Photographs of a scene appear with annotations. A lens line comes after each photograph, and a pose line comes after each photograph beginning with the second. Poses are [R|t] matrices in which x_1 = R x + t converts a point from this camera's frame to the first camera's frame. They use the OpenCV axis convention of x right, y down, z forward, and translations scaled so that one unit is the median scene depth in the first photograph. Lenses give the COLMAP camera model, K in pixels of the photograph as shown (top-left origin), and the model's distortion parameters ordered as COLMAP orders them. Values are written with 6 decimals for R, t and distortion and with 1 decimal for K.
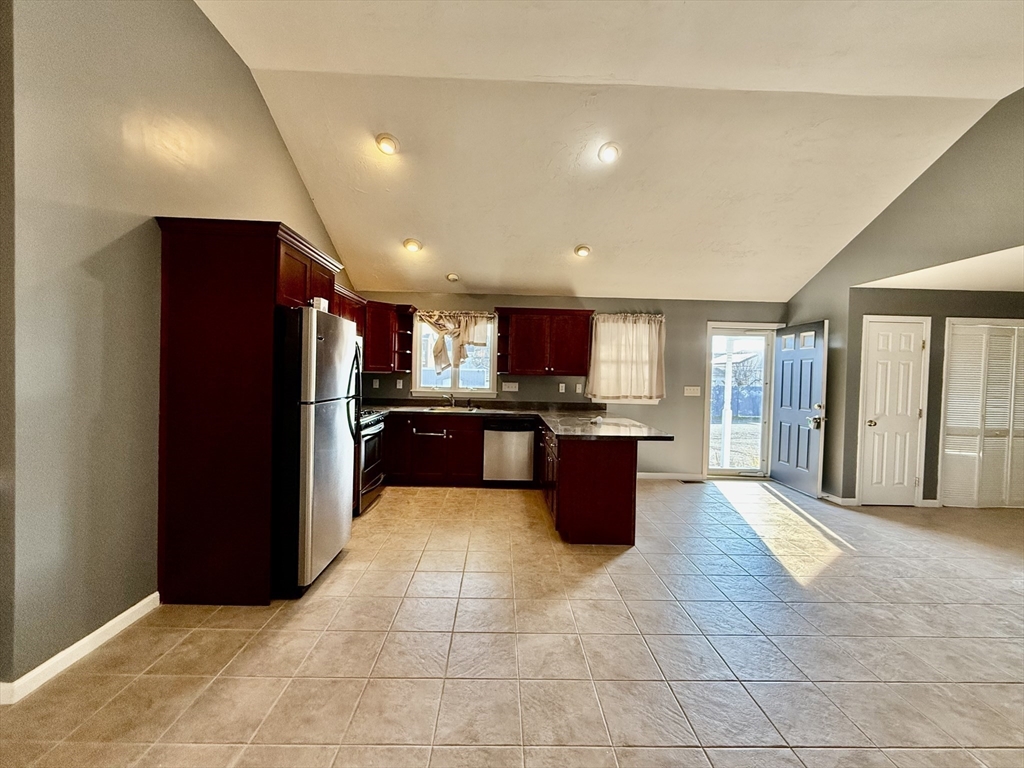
lens RADIAL K [[420.2, 0, 508.0], [0, 420.2, 380.2], [0, 0, 1]] dist [-0.000470, 0.000042]
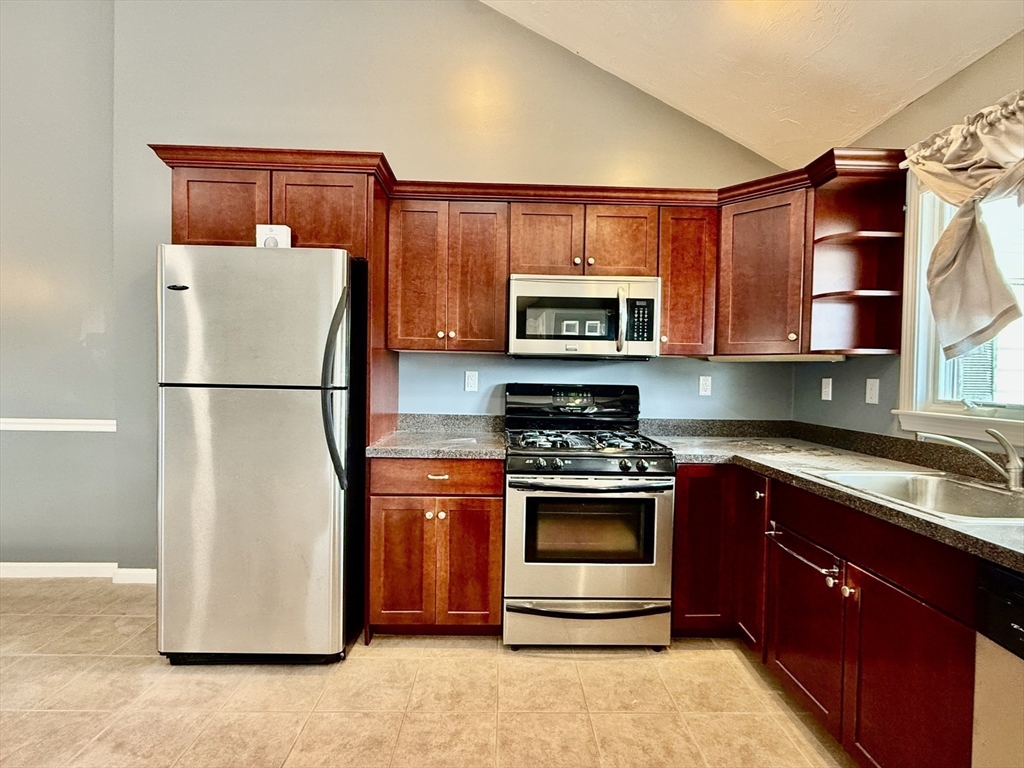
lens RADIAL K [[481.4, 0, 512.0], [0, 481.4, 384.0], [0, 0, 1]] dist [-0.001413, -0.000460]
pose [[-0.003701, -0.002940, -0.999989, 0.142707], [-0.033241, 0.999443, -0.002815, 0.014572], [0.999441, 0.033230, -0.003797, 0.719528]]
